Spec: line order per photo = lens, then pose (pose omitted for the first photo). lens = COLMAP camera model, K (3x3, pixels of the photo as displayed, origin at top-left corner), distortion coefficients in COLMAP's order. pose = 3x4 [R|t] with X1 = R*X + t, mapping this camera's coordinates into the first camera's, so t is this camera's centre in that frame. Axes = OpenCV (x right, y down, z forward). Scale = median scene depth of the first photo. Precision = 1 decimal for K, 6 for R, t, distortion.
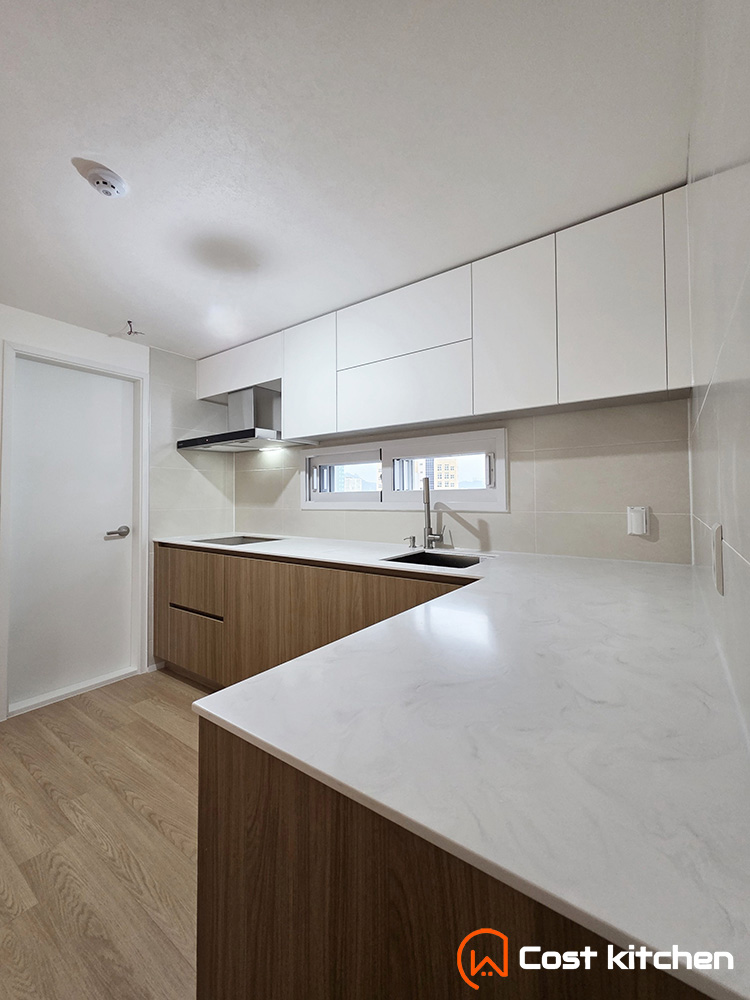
lens RADIAL K [[399.8, 0, 371.1], [0, 399.8, 487.3], [0, 0, 1]] dist [-0.000449, -0.000128]
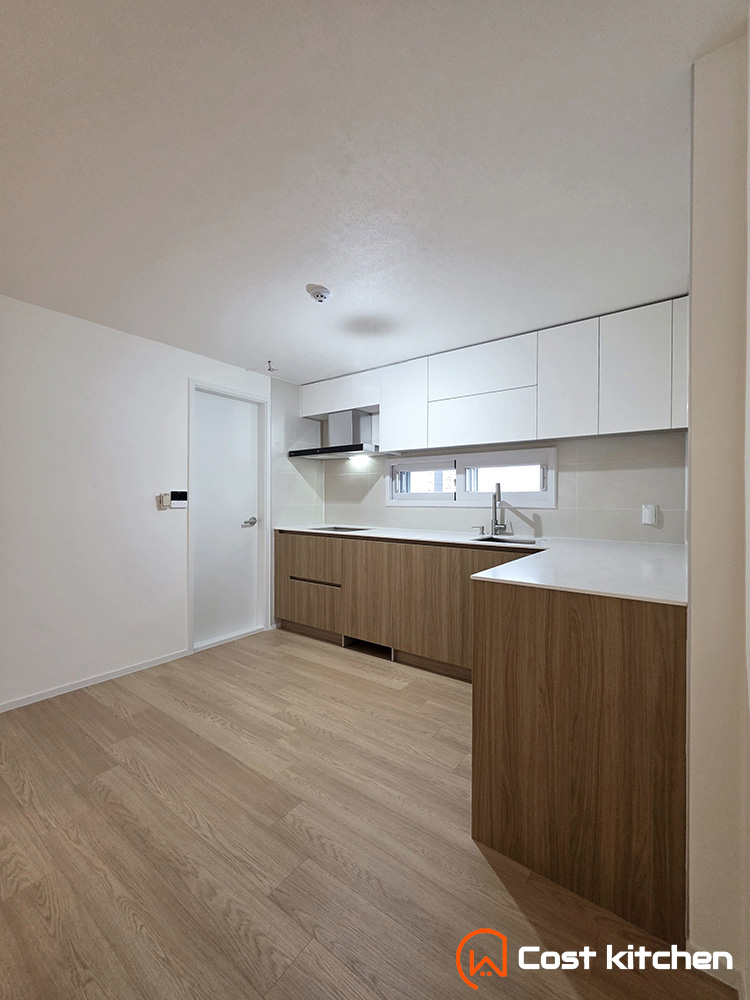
lens RADIAL K [[416.4, 0, 375.0], [0, 416.4, 500.0], [0, 0, 1]] dist [0.000208, 0.000271]
pose [[0.999928, 0.011039, 0.004645, -0.246747], [-0.011165, 0.999547, 0.027938, -0.000327], [-0.004335, -0.027987, 0.999599, -0.369790]]
